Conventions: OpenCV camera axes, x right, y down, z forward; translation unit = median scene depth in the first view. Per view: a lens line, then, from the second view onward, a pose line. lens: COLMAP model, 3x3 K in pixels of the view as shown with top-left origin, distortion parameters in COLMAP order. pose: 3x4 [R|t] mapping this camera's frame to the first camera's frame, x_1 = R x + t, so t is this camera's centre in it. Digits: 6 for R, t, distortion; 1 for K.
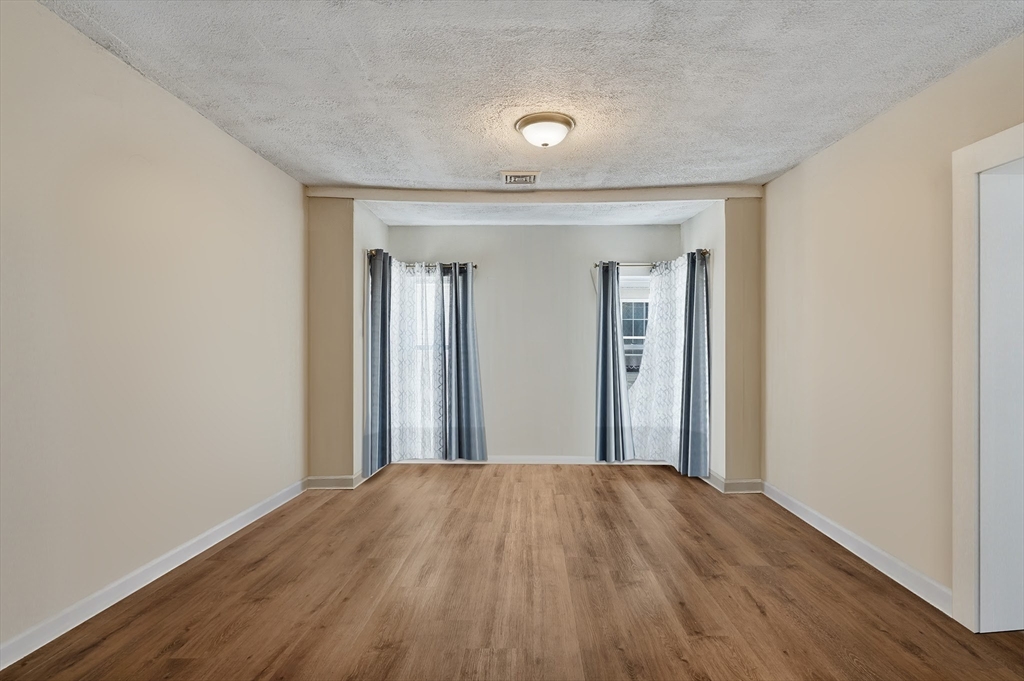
lens RADIAL K [[517.8, 0, 509.9], [0, 517.8, 339.2], [0, 0, 1]] dist [-0.048763, 0.017759]
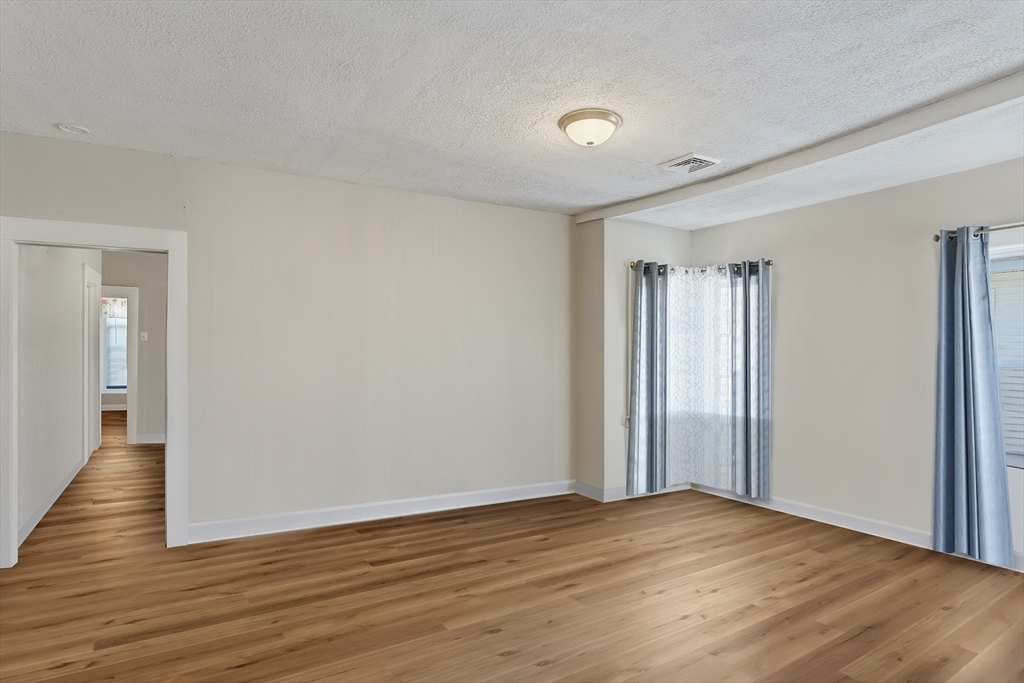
lens RADIAL K [[533.1, 0, 512.0], [0, 533.1, 341.5], [0, 0, 1]] dist [-0.053105, 0.046267]
pose [[0.540223, -0.003190, -0.841516, 0.497692], [-0.006366, 0.999949, -0.007877, -0.003925], [0.841498, 0.009612, 0.540175, 0.220722]]
